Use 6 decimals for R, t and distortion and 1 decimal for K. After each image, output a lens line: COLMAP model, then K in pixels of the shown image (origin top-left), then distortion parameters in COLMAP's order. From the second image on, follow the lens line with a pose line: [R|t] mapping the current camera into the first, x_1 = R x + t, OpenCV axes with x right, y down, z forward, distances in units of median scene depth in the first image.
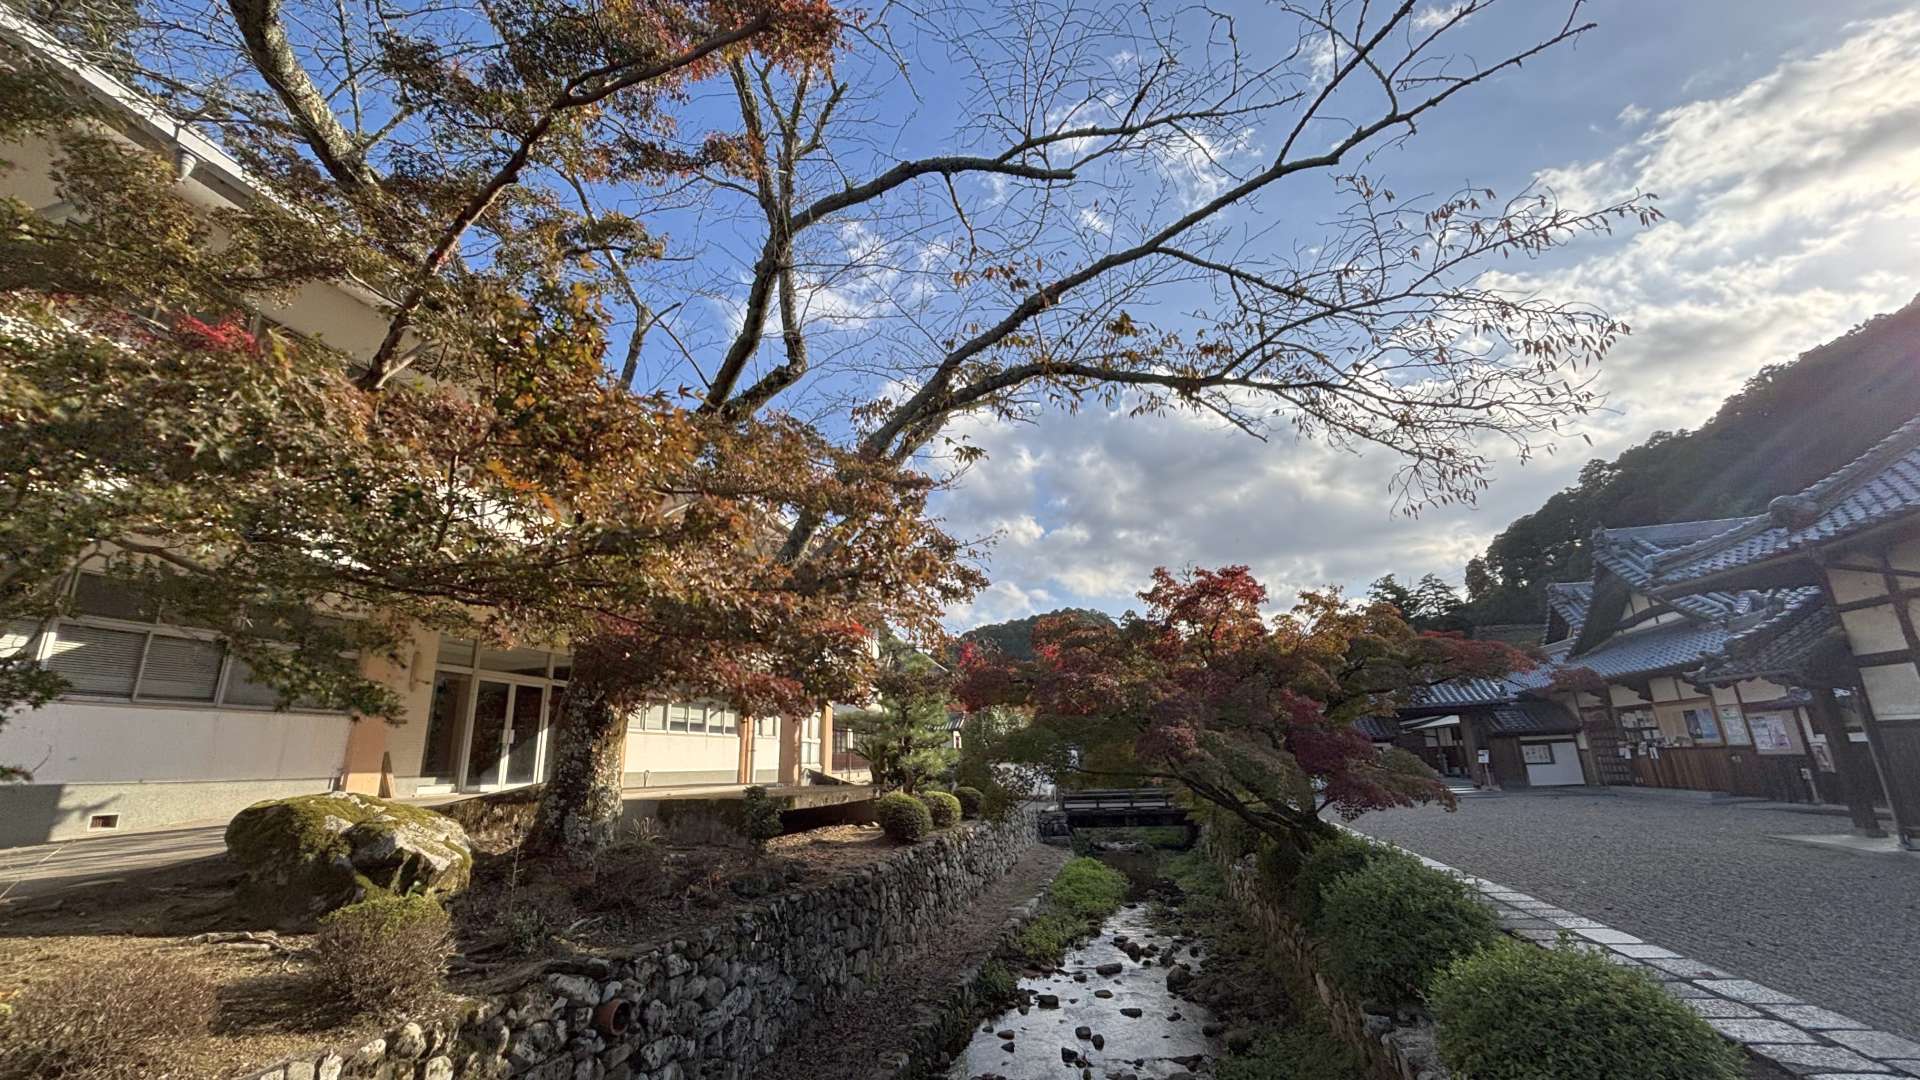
lens RADIAL K [[788.1, 0, 956.5], [0, 788.1, 531.7], [0, 0, 1]] dist [0.003453, -0.000874]
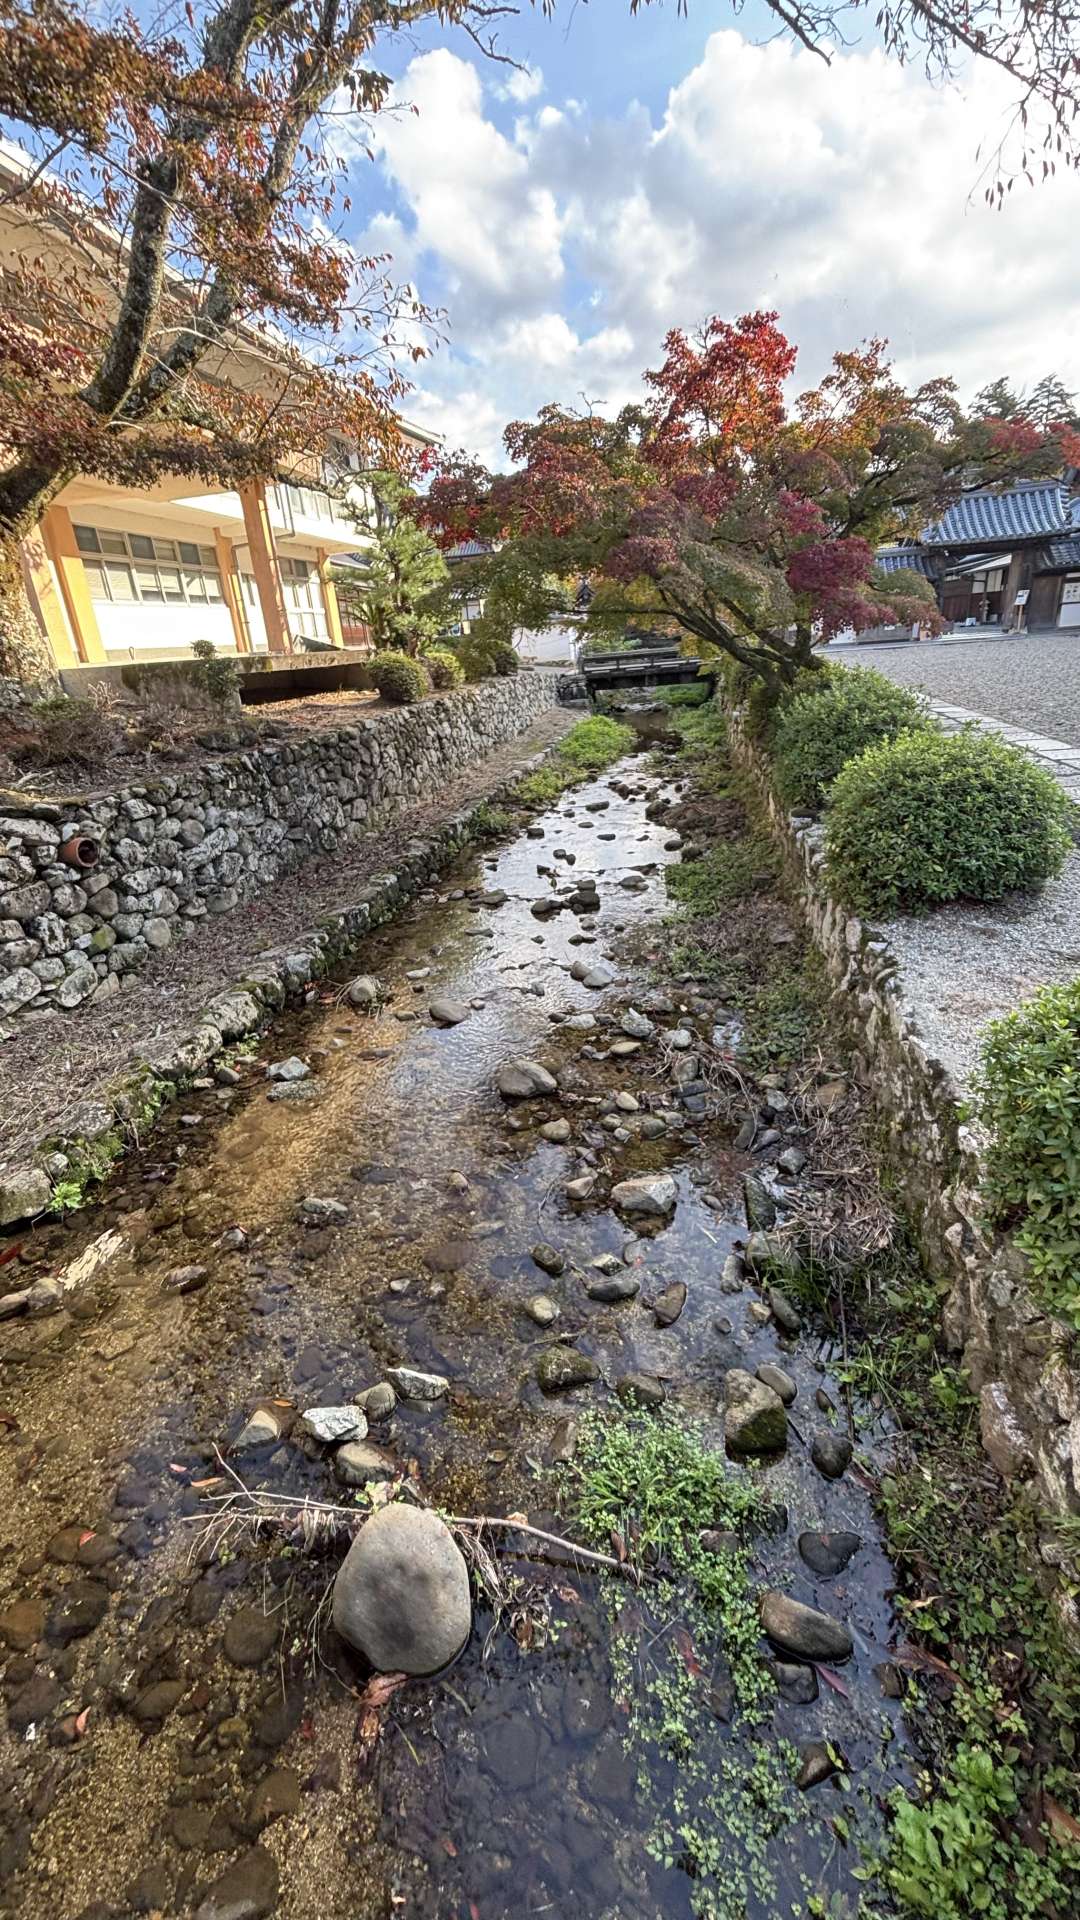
lens RADIAL K [[788.1, 0, 544.3], [0, 788.1, 965.1], [0, 0, 1]] dist [0.003453, -0.000874]
pose [[0.997686, -0.058621, 0.034430, 0.079970], [0.024126, 0.778770, 0.626846, 0.048197], [-0.063559, -0.624565, 0.778382, 0.024527]]
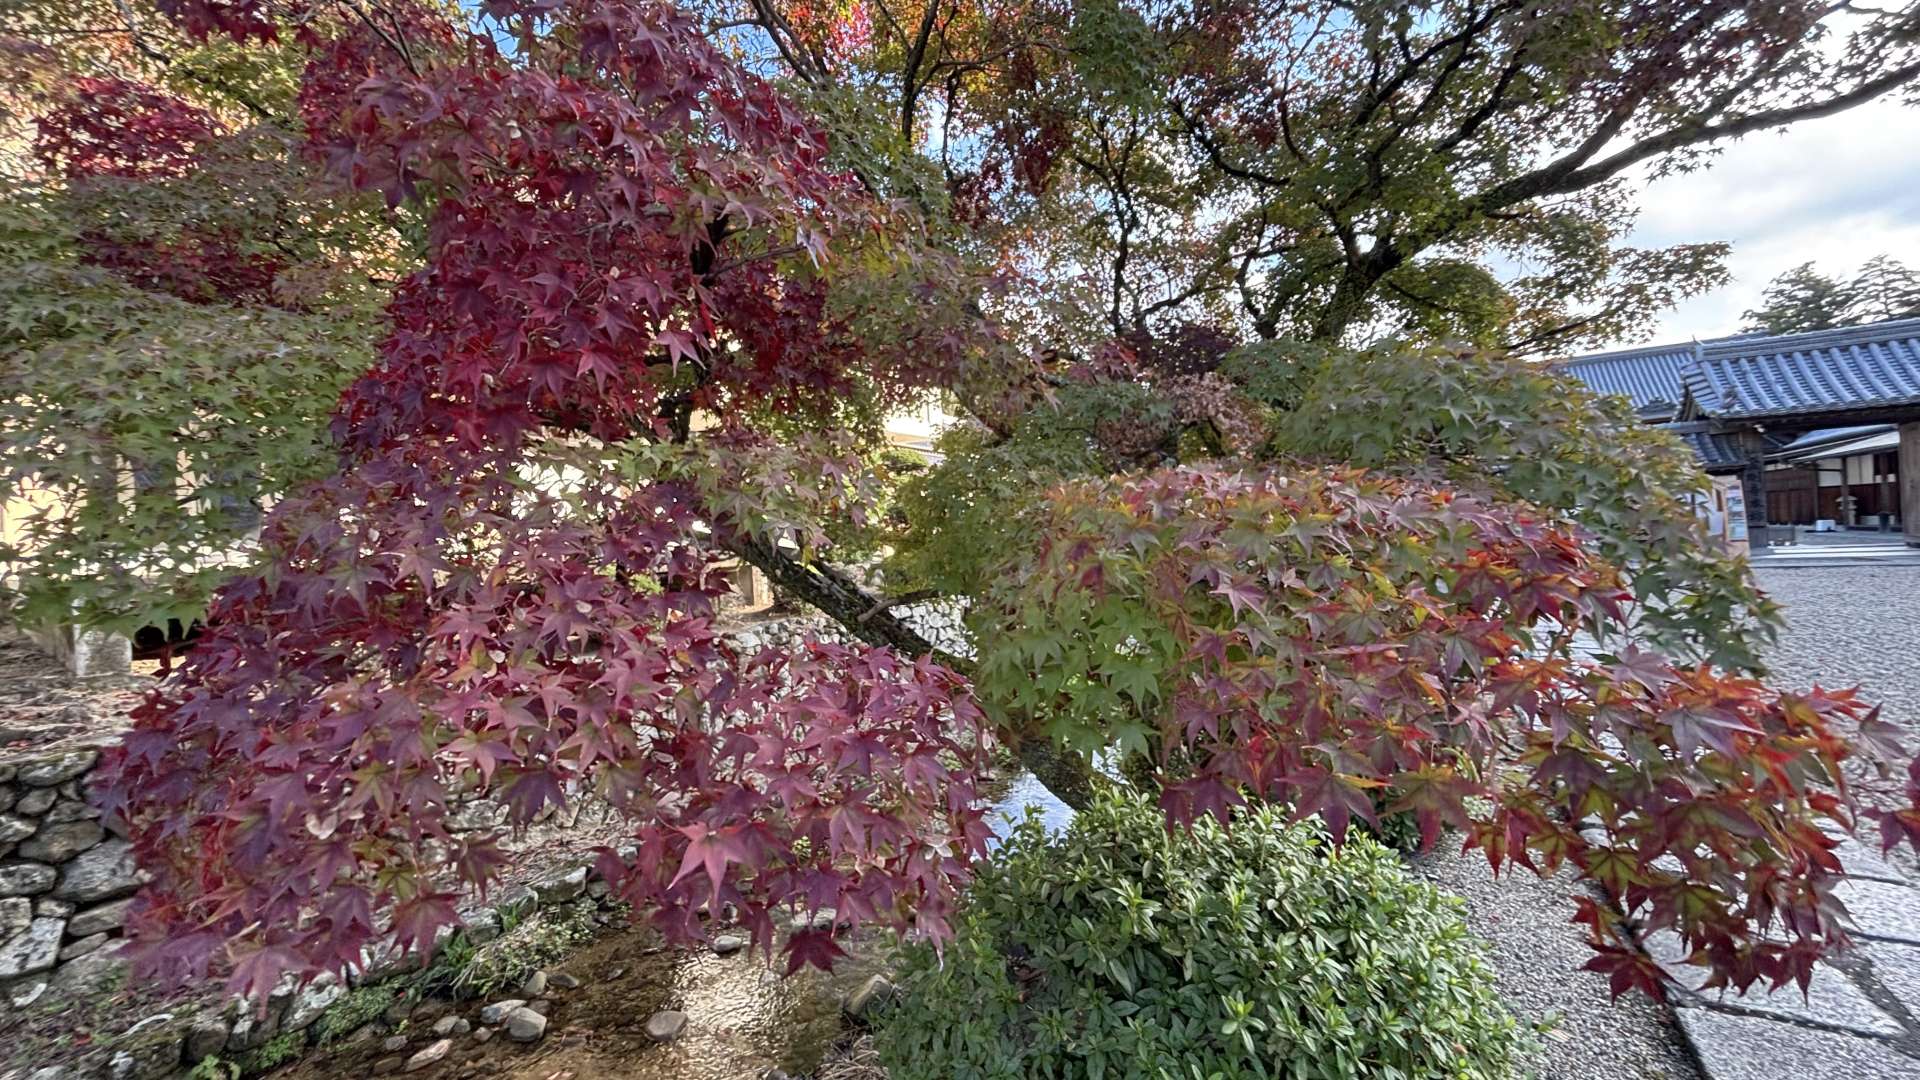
lens RADIAL K [[788.1, 0, 961.9], [0, 788.1, 534.2], [0, 0, 1]] dist [0.003453, -0.000874]
pose [[0.952820, -0.010615, -0.303351, 0.525581], [0.099025, 0.955580, 0.277597, 0.263073], [0.286930, -0.294540, 0.911547, 0.846362]]
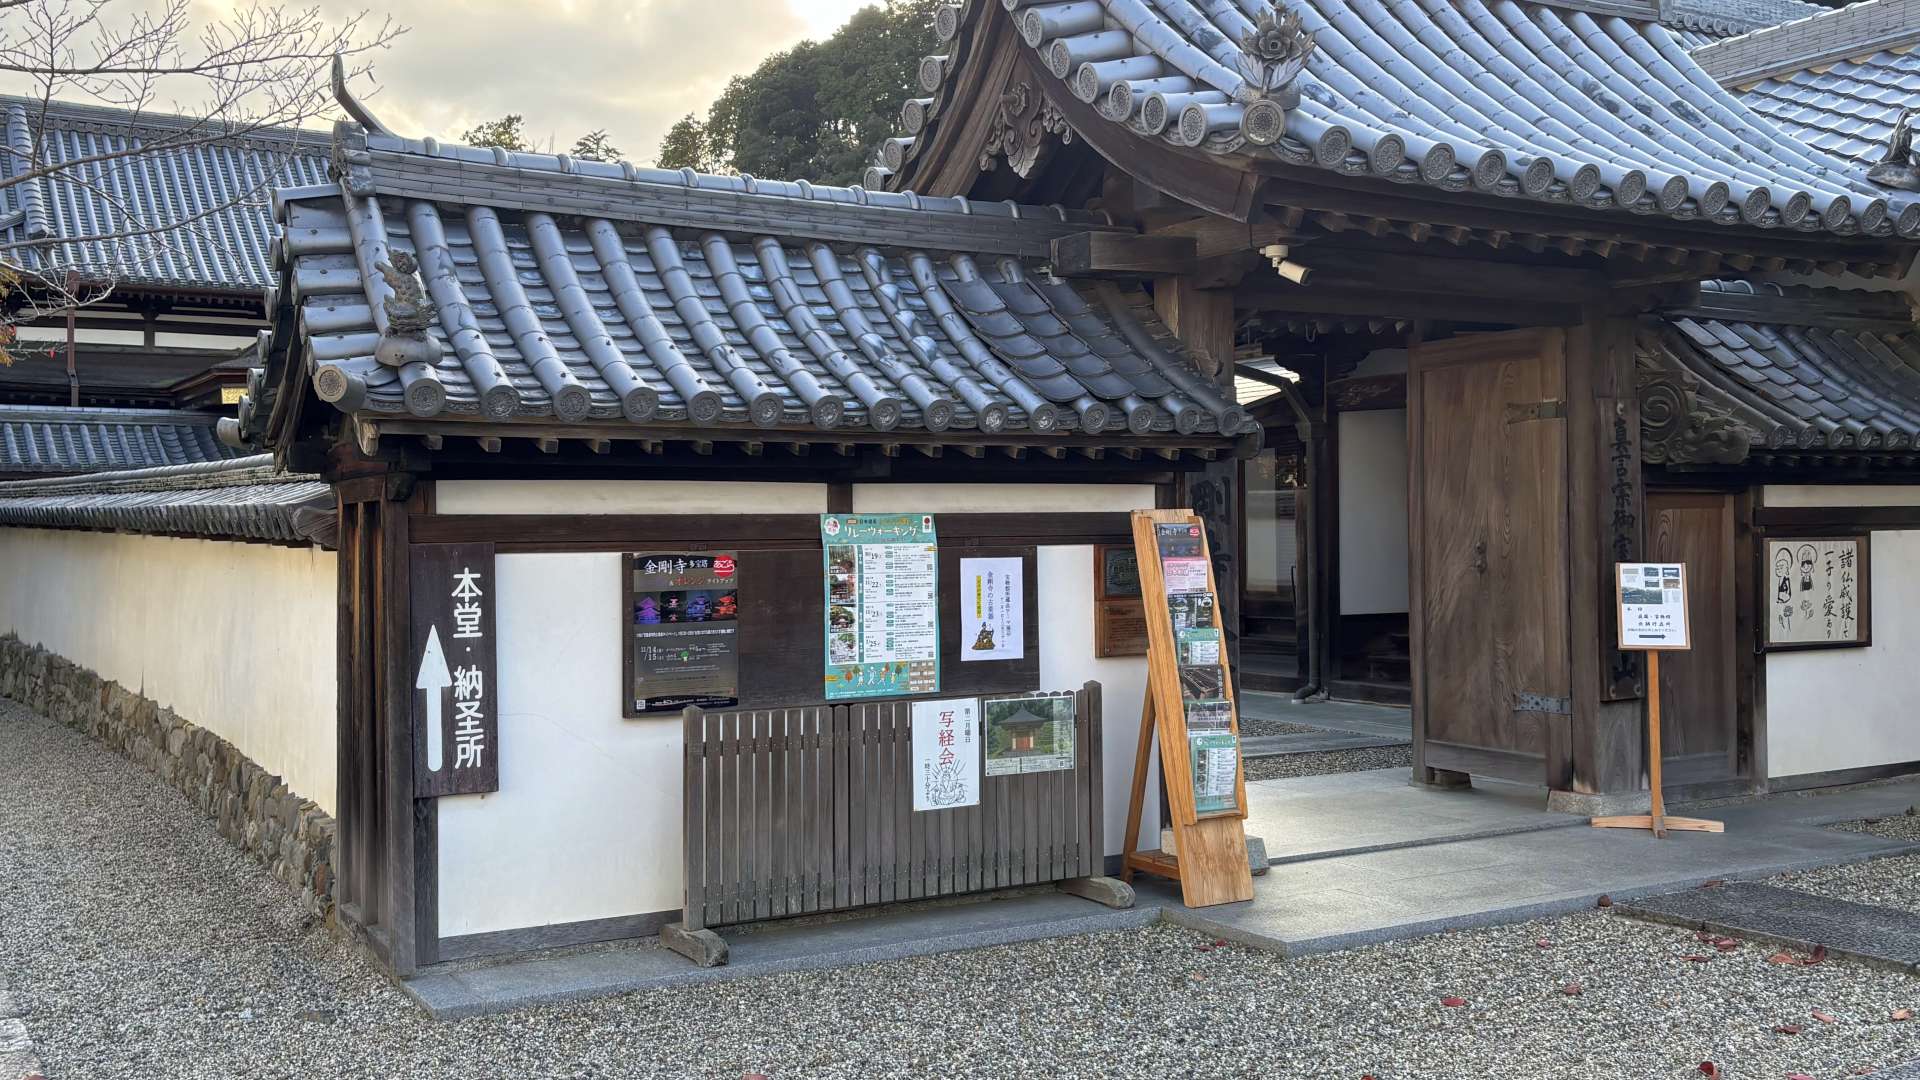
lens RADIAL K [[1859.9, 0, 953.9], [0, 1859.9, 541.6], [0, 0, 1]] dist [0.093372, 0.000000]
pose [[0.714259, 0.030027, 0.699237, 0.967129], [-0.218795, 0.958585, 0.182331, 0.688356], [-0.664803, -0.283221, 0.691248, 2.447141]]
